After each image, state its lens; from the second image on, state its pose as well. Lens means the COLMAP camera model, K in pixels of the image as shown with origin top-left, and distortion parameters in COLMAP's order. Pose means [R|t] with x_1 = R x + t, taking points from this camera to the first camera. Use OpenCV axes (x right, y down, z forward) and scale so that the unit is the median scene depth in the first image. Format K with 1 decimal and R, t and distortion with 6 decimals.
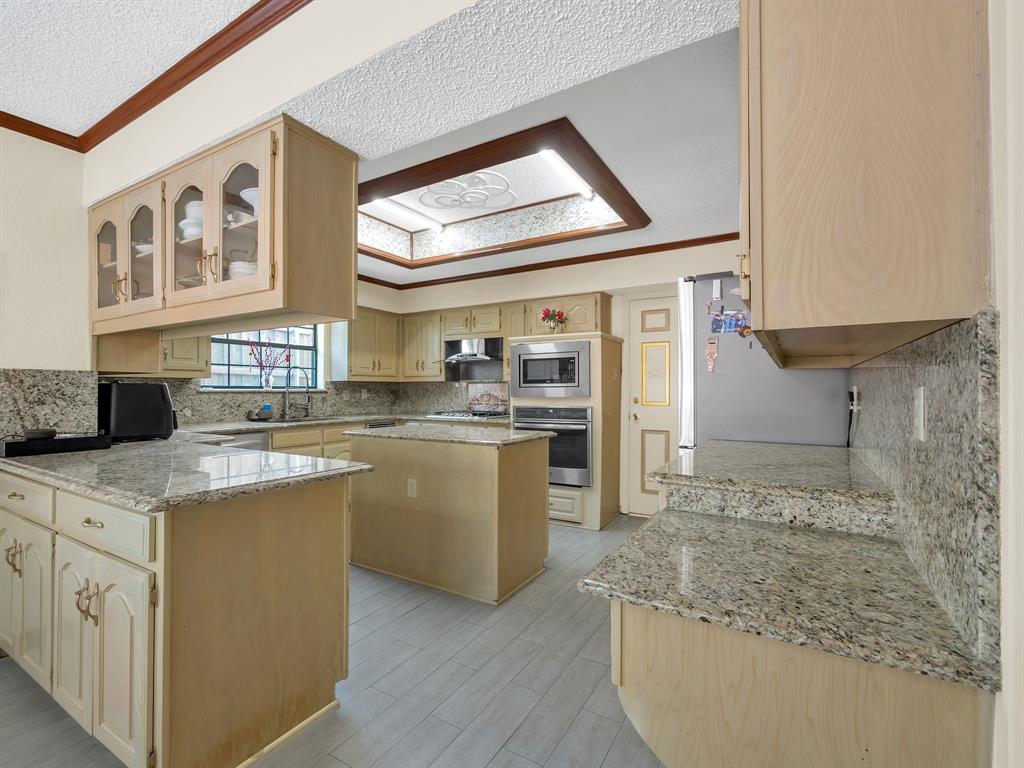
lens RADIAL K [[445.5, 0, 511.8], [0, 445.5, 386.4], [0, 0, 1]] dist [-0.000247, 0.000166]
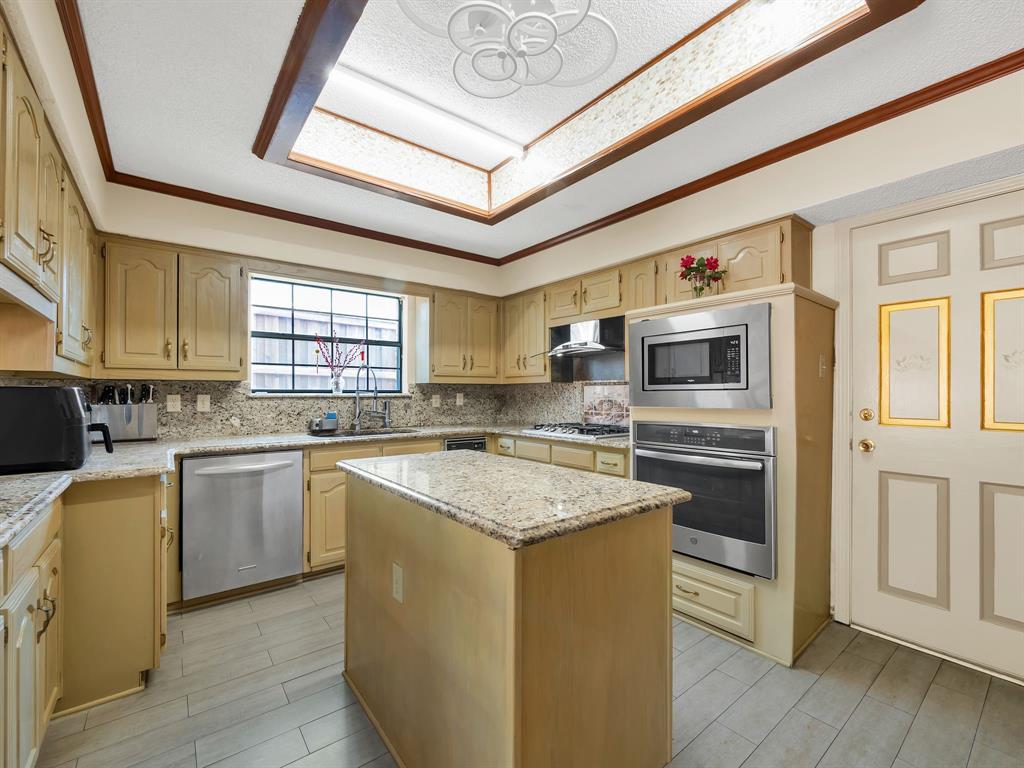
lens RADIAL K [[445.5, 0, 540.6], [0, 445.5, 389.7], [0, 0, 1]] dist [-0.000247, 0.000166]
pose [[0.955357, -0.003477, -0.295433, 0.060591], [0.003659, 0.999993, 0.000063, 0.000169], [0.295430, -0.001141, 0.955364, 0.355092]]
